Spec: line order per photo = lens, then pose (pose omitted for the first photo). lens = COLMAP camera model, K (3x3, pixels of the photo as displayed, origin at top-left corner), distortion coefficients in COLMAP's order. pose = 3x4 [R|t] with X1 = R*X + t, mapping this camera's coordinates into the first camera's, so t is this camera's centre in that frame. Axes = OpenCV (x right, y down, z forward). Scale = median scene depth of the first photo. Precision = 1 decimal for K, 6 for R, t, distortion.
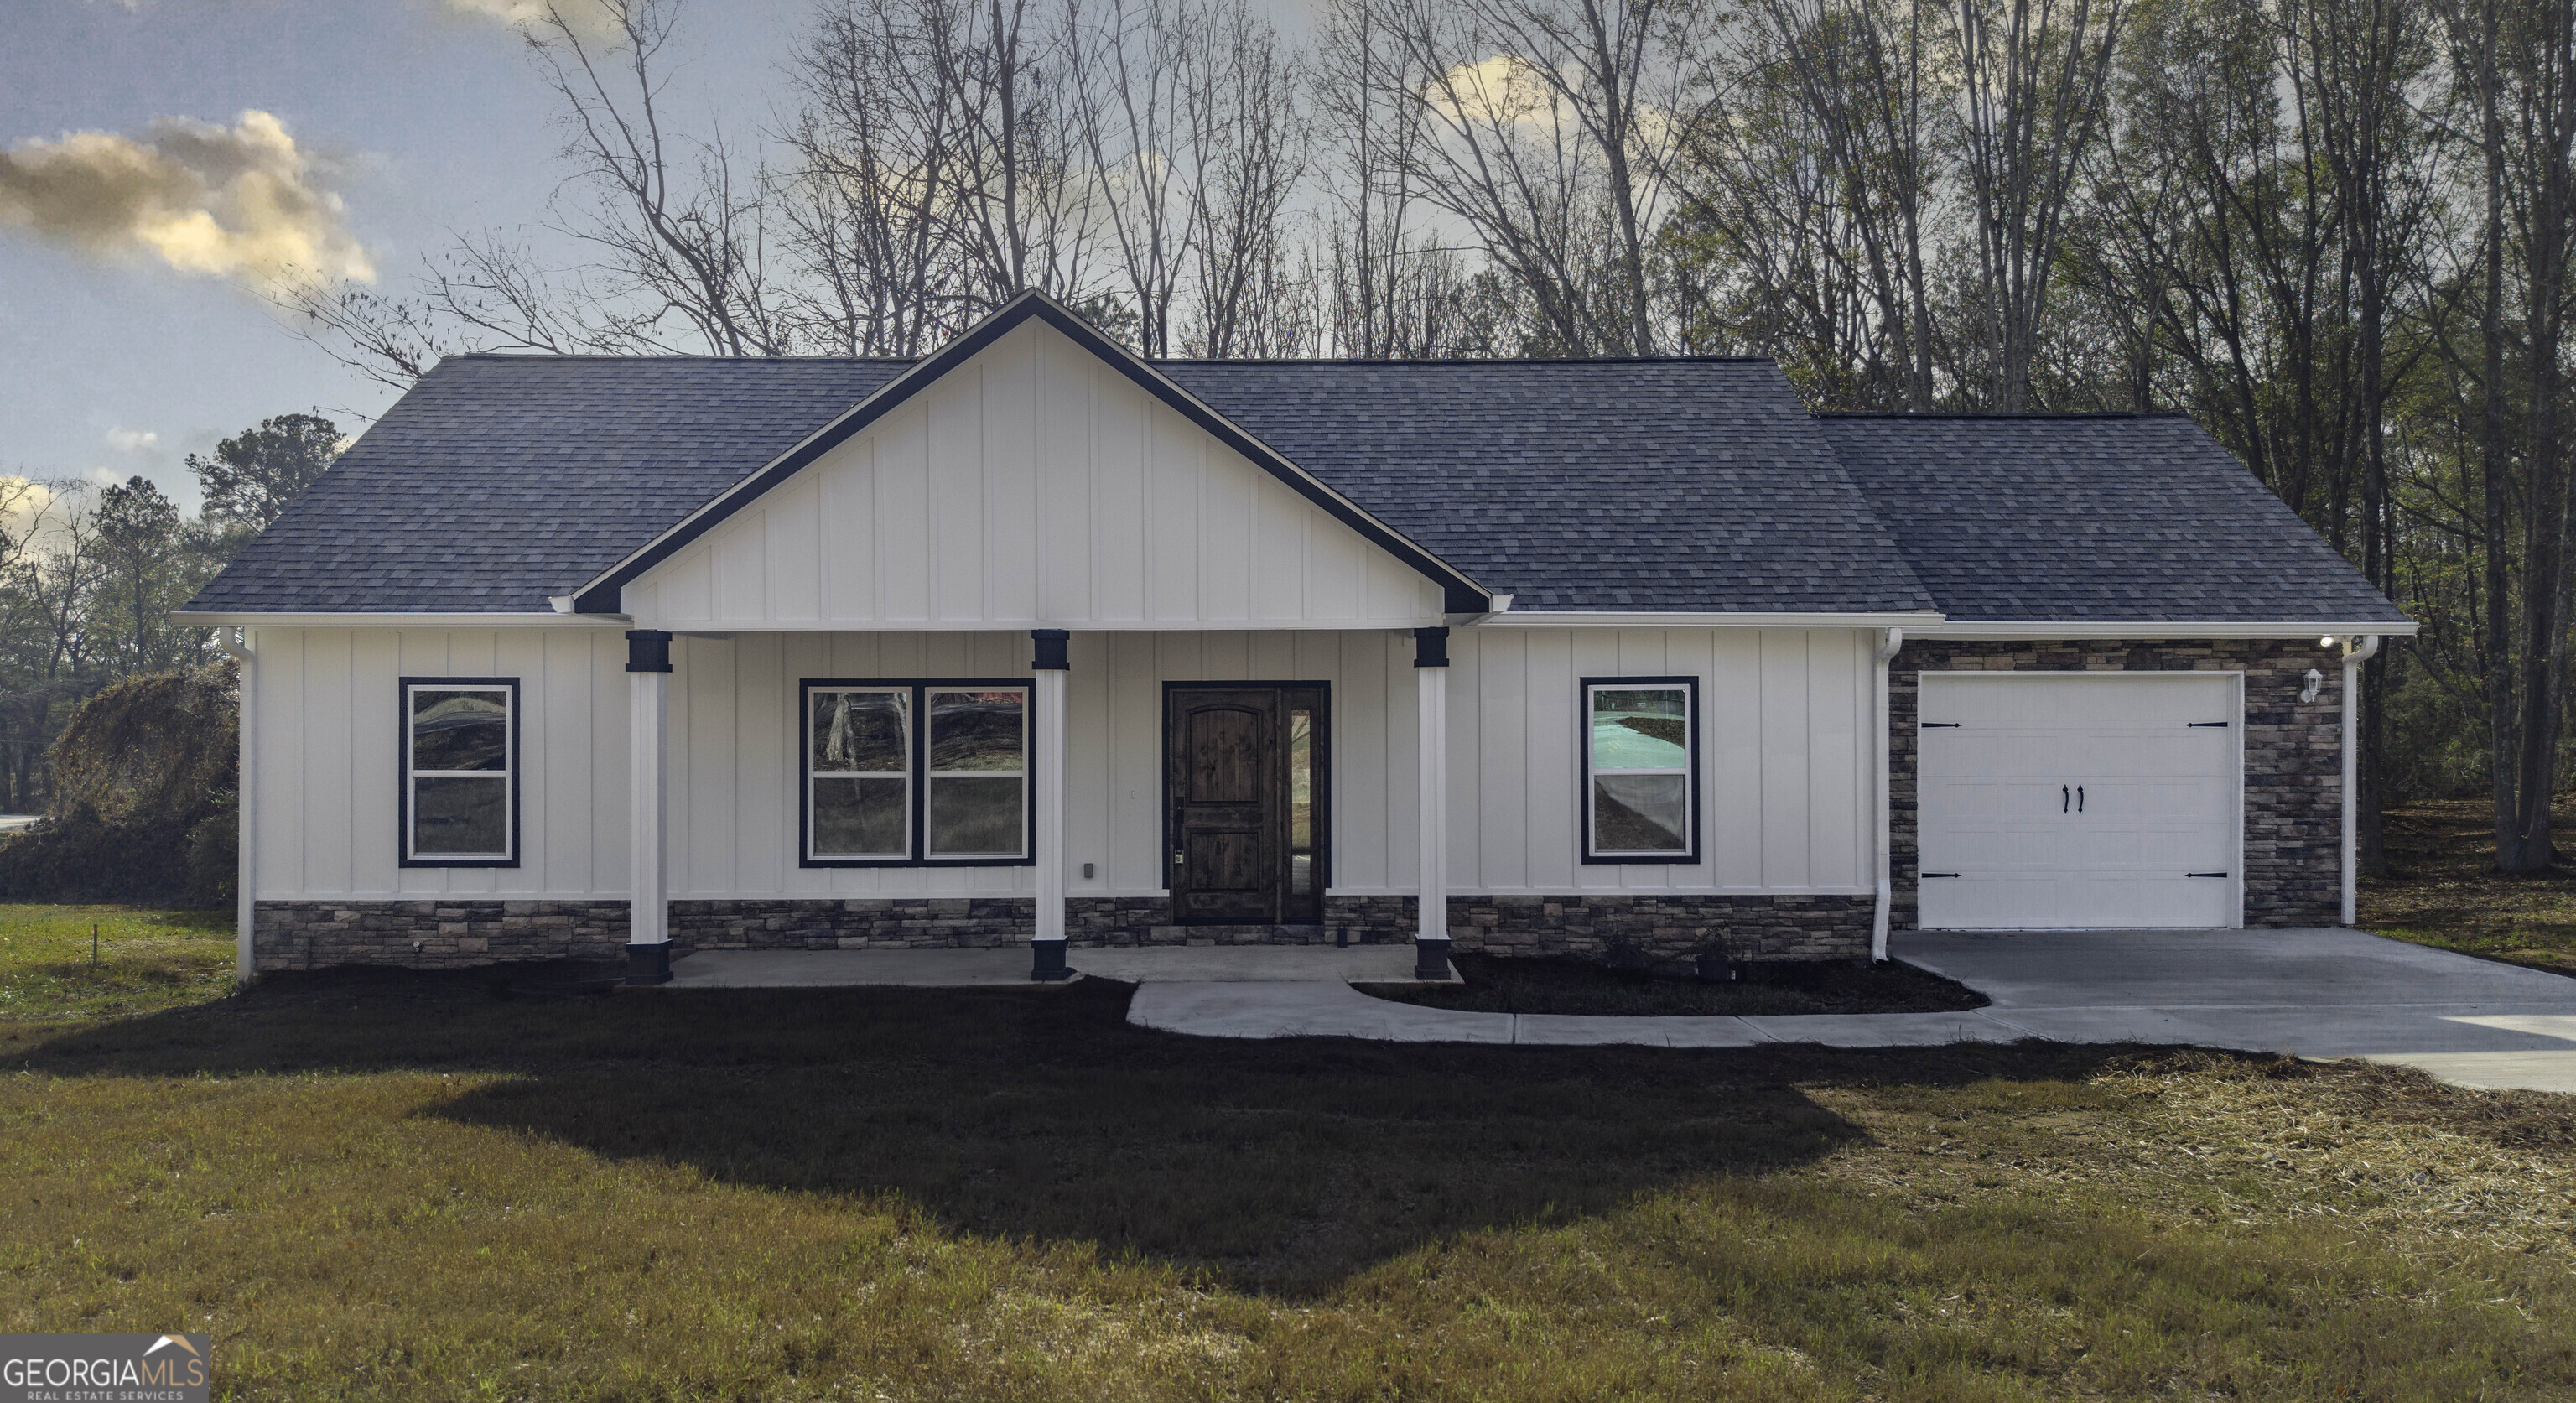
lens RADIAL K [[1772.4, 0, 1287.0], [0, 1772.4, 711.4], [0, 0, 1]] dist [0.021466, -0.008964]
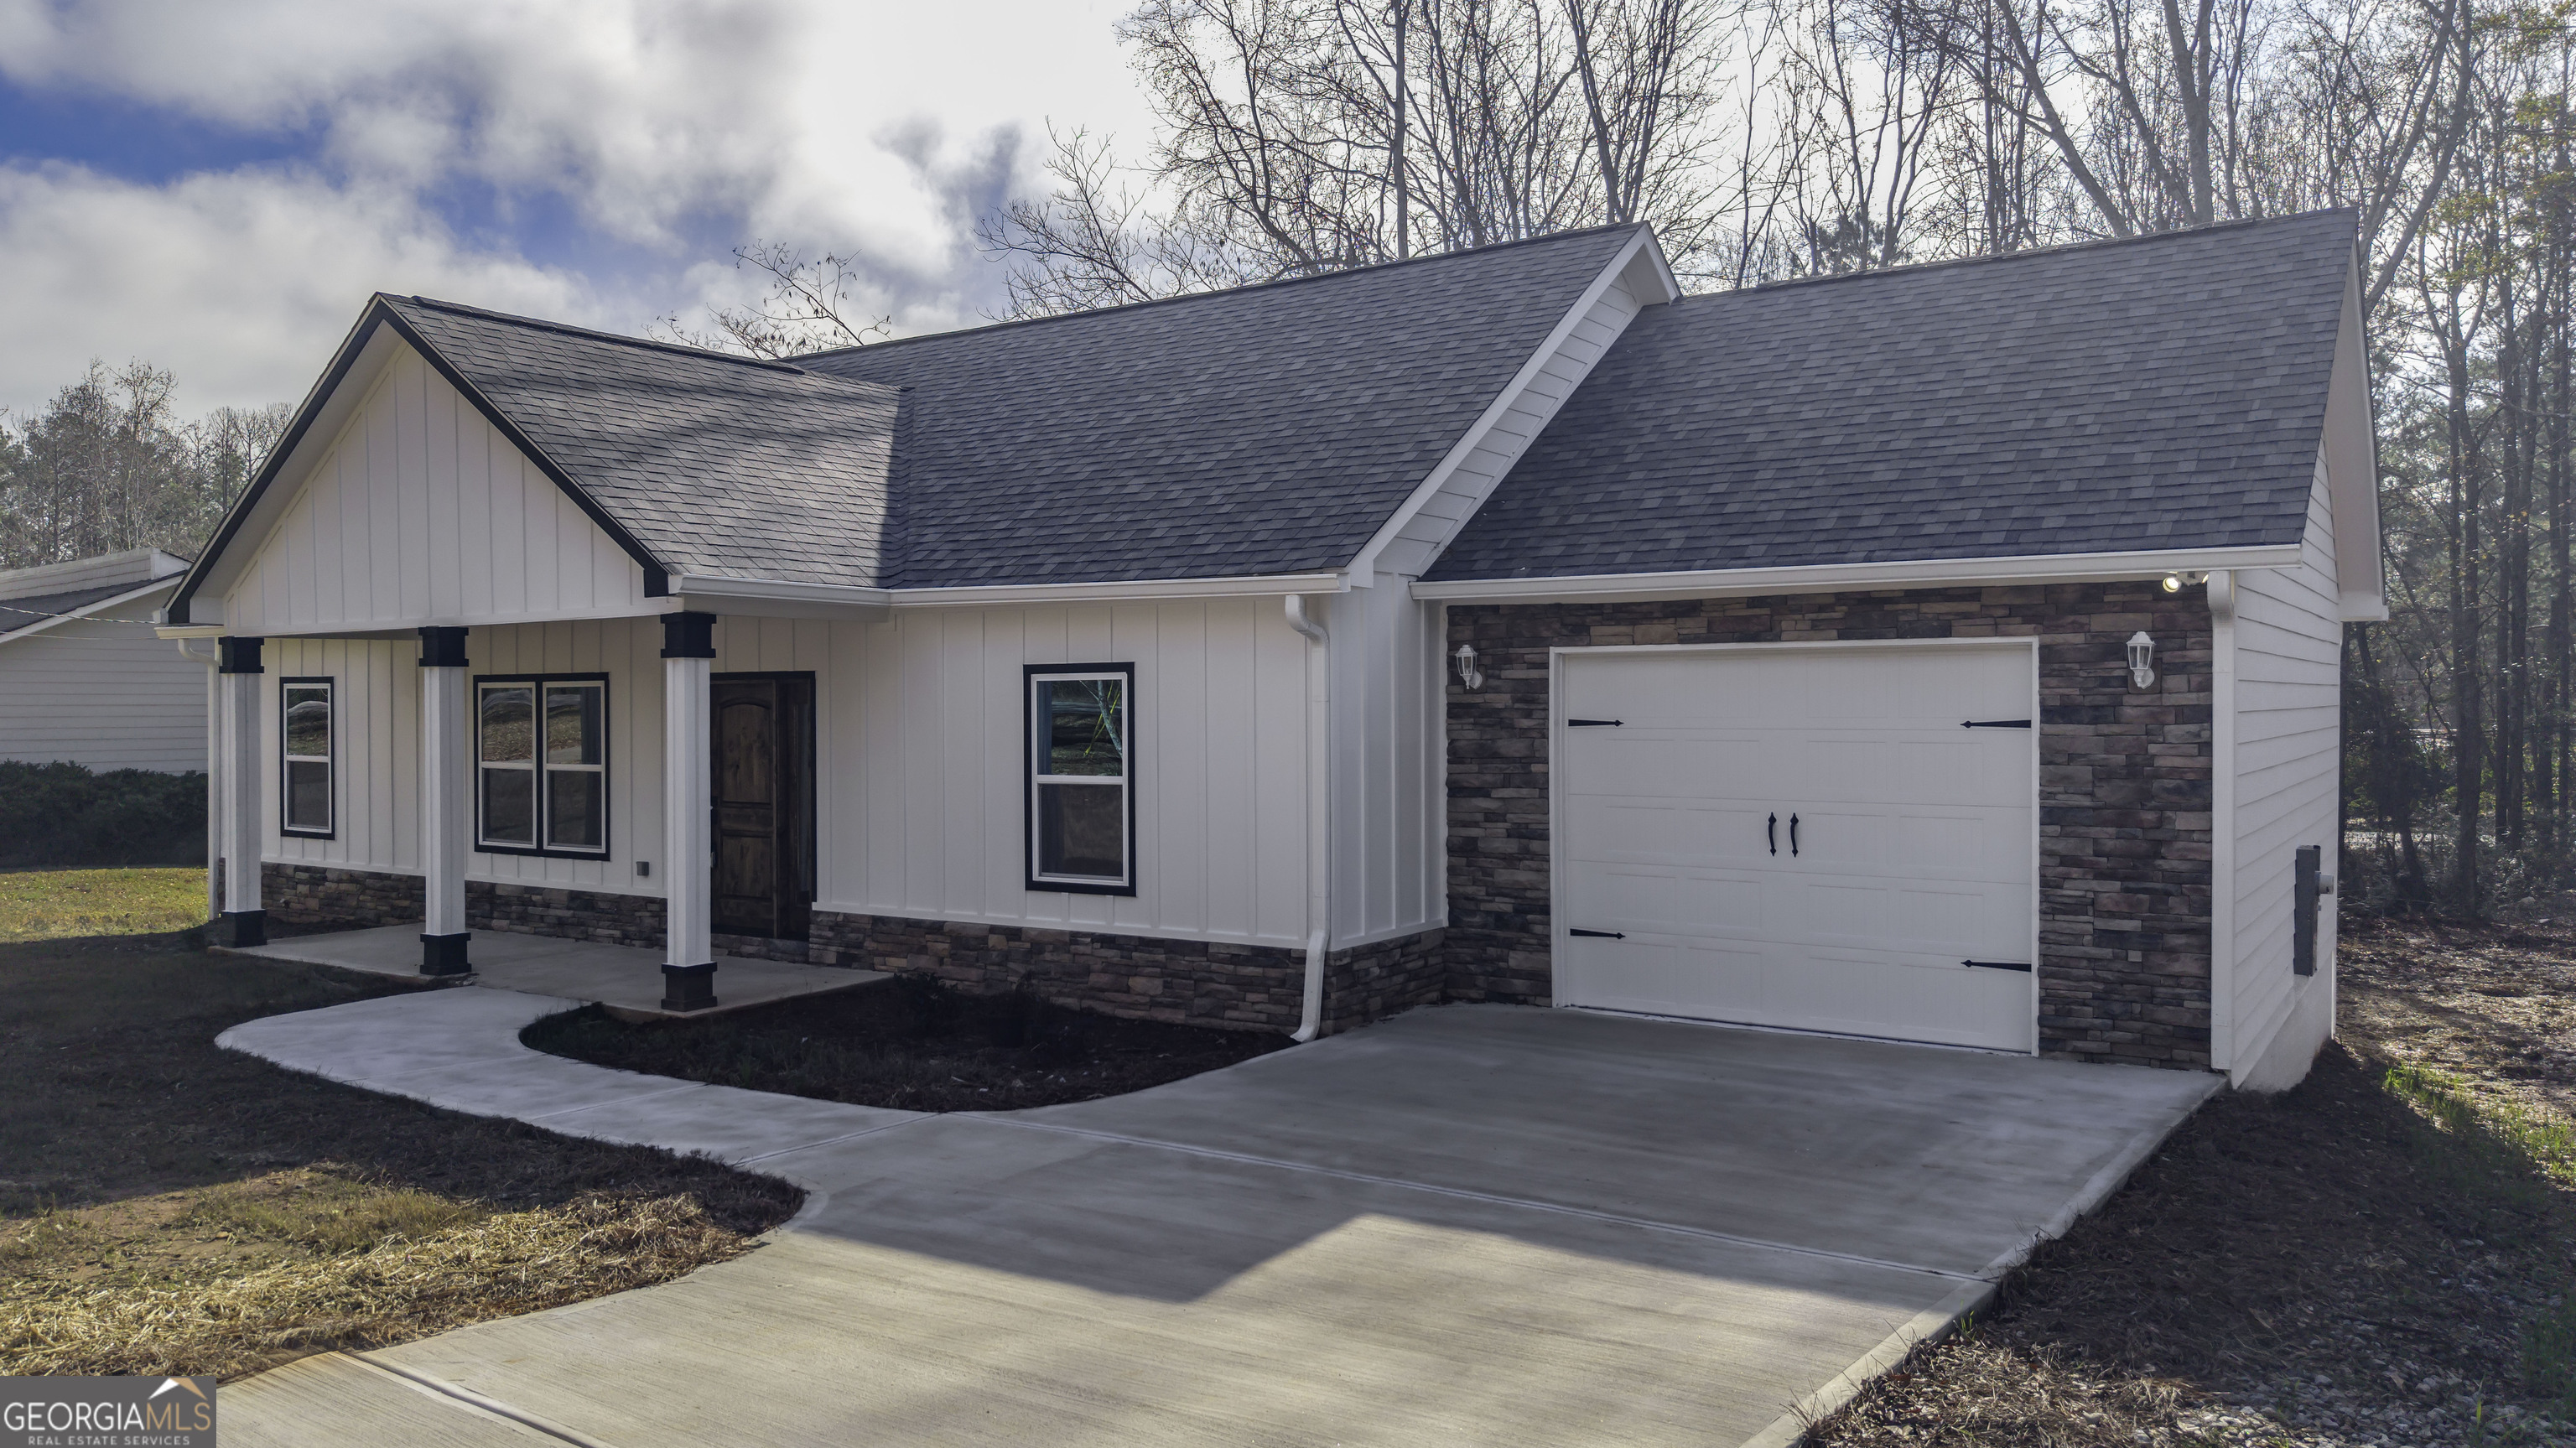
lens RADIAL K [[1887.5, 0, 1279.6], [0, 1887.5, 716.8], [0, 0, 1]] dist [0.024791, -0.006838]
pose [[0.811517, 0.003112, -0.584320, 0.709982], [0.005147, 0.999909, 0.012473, -0.004721], [0.584306, -0.013129, 0.811427, 0.320928]]
